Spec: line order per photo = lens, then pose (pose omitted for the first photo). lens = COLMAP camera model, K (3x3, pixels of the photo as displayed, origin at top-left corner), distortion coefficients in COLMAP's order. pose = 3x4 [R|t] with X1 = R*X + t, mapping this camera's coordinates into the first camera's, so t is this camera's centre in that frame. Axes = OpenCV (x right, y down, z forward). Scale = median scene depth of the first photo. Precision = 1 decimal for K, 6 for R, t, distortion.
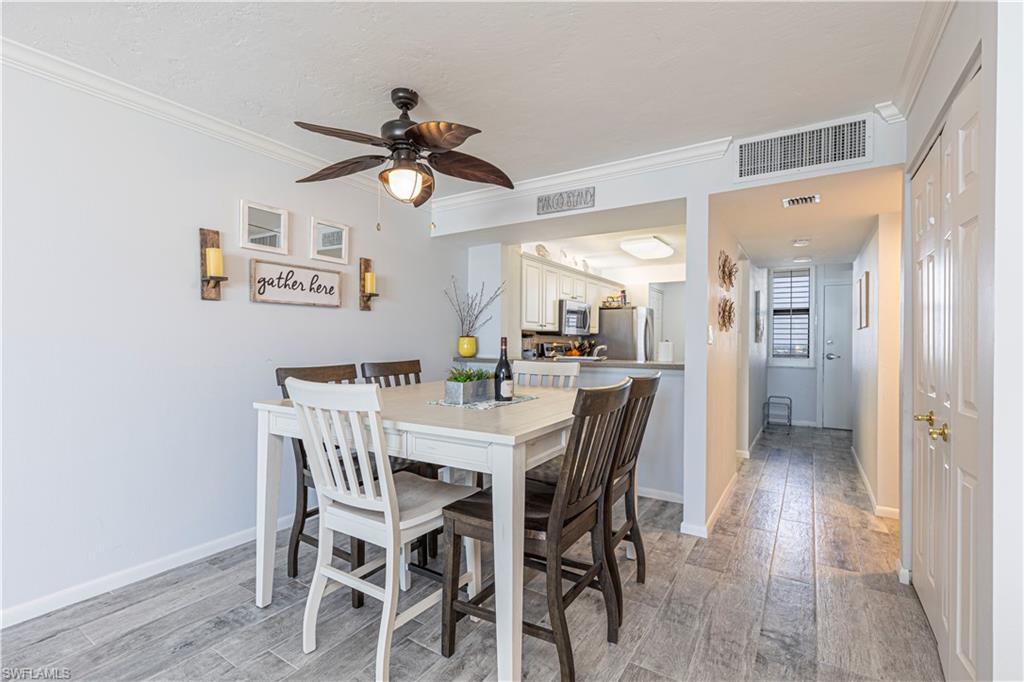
lens RADIAL K [[466.0, 0, 513.9], [0, 466.0, 347.4], [0, 0, 1]] dist [0.006611, 0.000752]
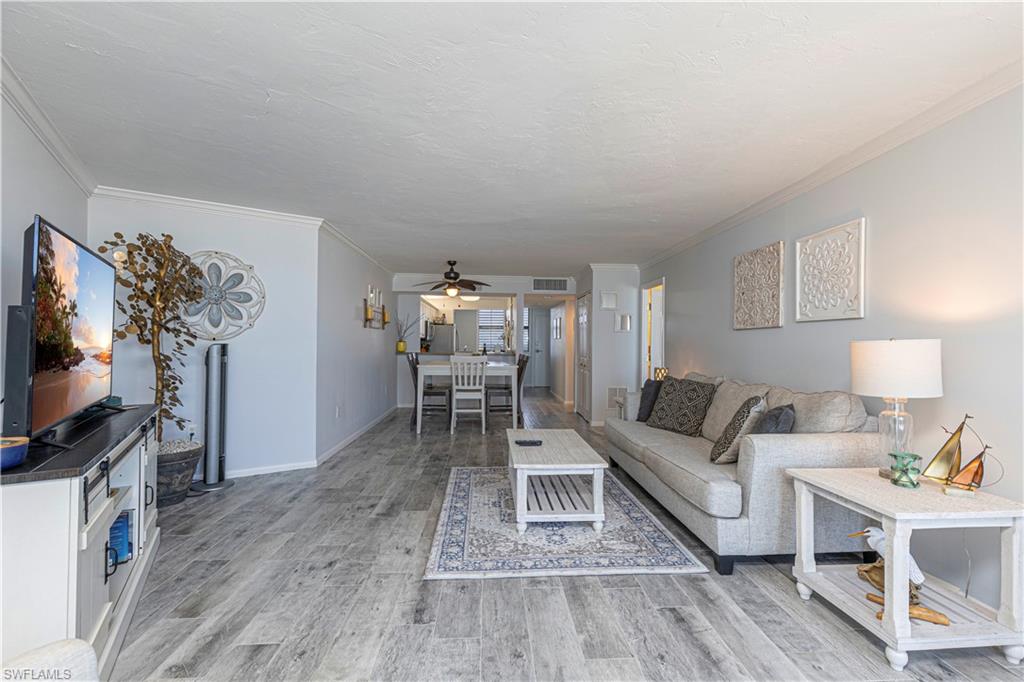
lens RADIAL K [[466.0, 0, 524.8], [0, 466.0, 344.9], [0, 0, 1]] dist [0.006611, 0.000752]
pose [[0.801214, -0.001028, 0.598377, -1.244345], [0.004092, 0.999985, -0.003761, 0.000572], [-0.598364, 0.005462, 0.801206, -1.251768]]
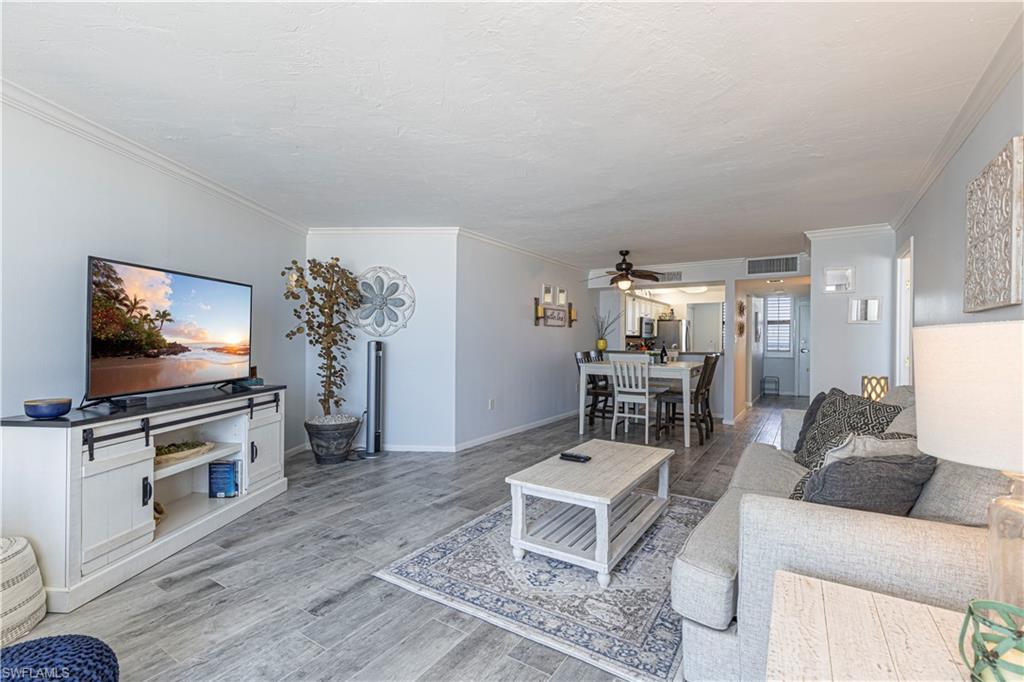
lens RADIAL K [[466.0, 0, 511.8], [0, 466.0, 344.8], [0, 0, 1]] dist [0.006611, 0.000752]
pose [[0.999978, 0.000021, -0.006673, -0.663132], [-0.000040, 0.999996, -0.002893, 0.006657], [0.006672, 0.002893, 0.999974, -1.305183]]
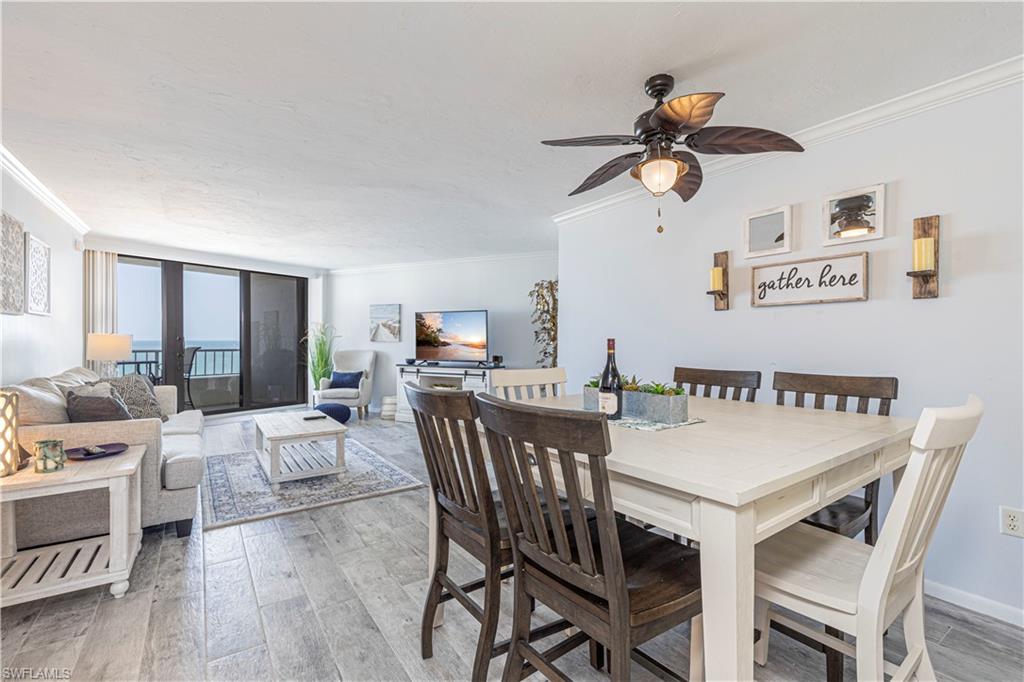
lens RADIAL K [[466.0, 0, 522.3], [0, 466.0, 338.4], [0, 0, 1]] dist [0.006611, 0.000752]
pose [[-0.395999, -0.011982, -0.918173, 0.567271], [-0.019958, 0.999791, -0.004439, -0.011952], [0.918034, 0.016567, -0.396156, 0.871864]]
